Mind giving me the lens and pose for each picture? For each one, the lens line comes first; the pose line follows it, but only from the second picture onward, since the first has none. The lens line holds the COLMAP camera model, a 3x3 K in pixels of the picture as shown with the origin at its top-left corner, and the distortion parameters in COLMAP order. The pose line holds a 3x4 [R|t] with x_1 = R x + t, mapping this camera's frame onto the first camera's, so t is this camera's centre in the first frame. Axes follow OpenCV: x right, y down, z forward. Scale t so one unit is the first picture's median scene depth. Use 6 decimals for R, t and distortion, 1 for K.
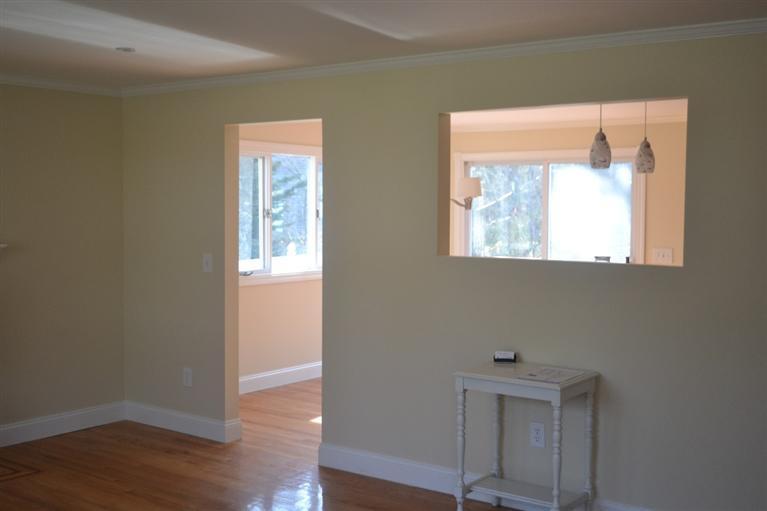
lens RADIAL K [[935.8, 0, 382.2], [0, 935.8, 258.9], [0, 0, 1]] dist [-0.030824, 0.000000]
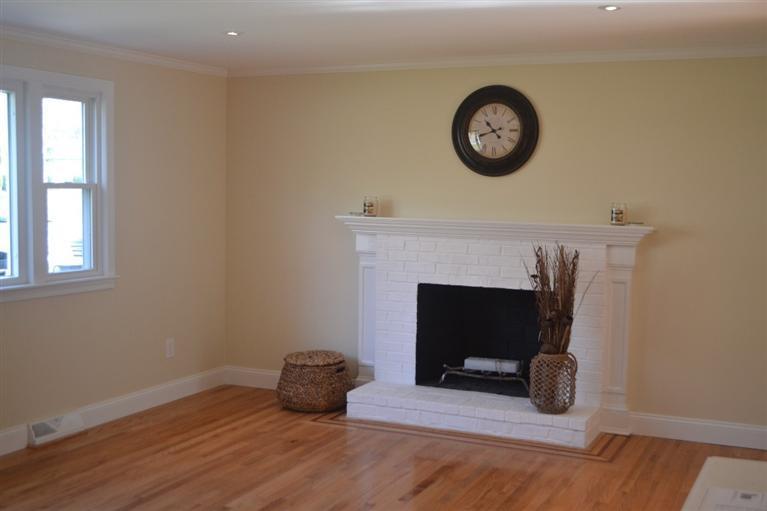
lens RADIAL K [[935.8, 0, 356.1], [0, 935.8, 257.2], [0, 0, 1]] dist [-0.030824, 0.000000]
pose [[0.196845, 0.076303, -0.977461, 0.469669], [-0.069476, 0.995546, 0.063723, -0.024290], [0.977970, 0.055366, 0.201270, 0.493625]]
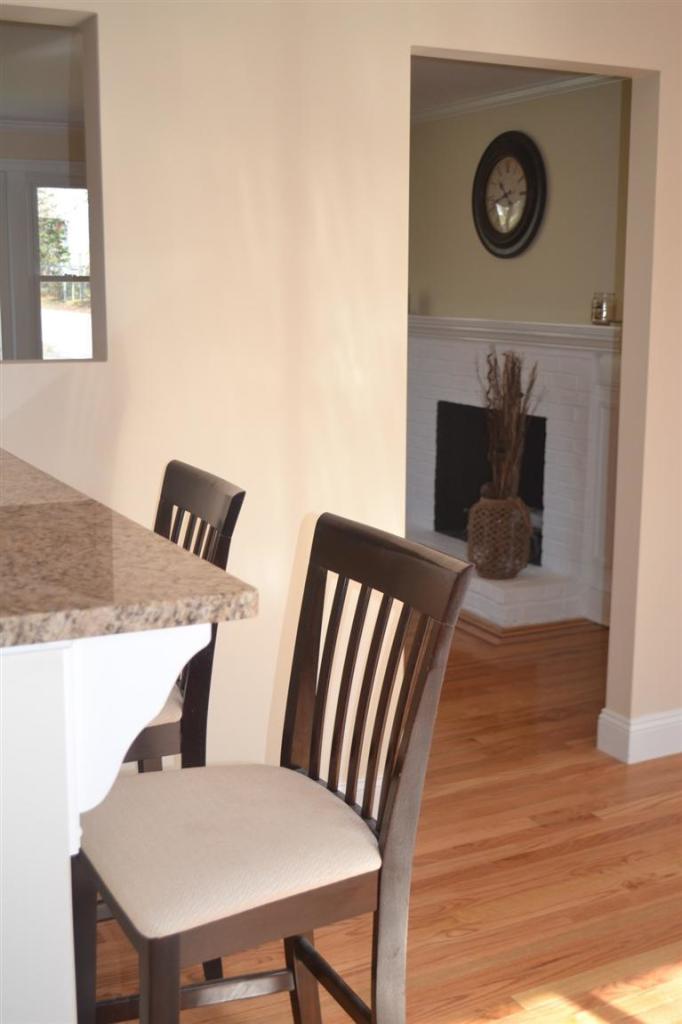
lens RADIAL K [[1249.3, 0, 339.0], [0, 1249.3, 506.4], [0, 0, 1]] dist [-0.030824, 0.000000]
pose [[-0.426429, 0.151636, -0.891720, 0.474618], [-0.055904, 0.979545, 0.193305, -0.049002], [0.902792, 0.132281, -0.409229, 1.169631]]
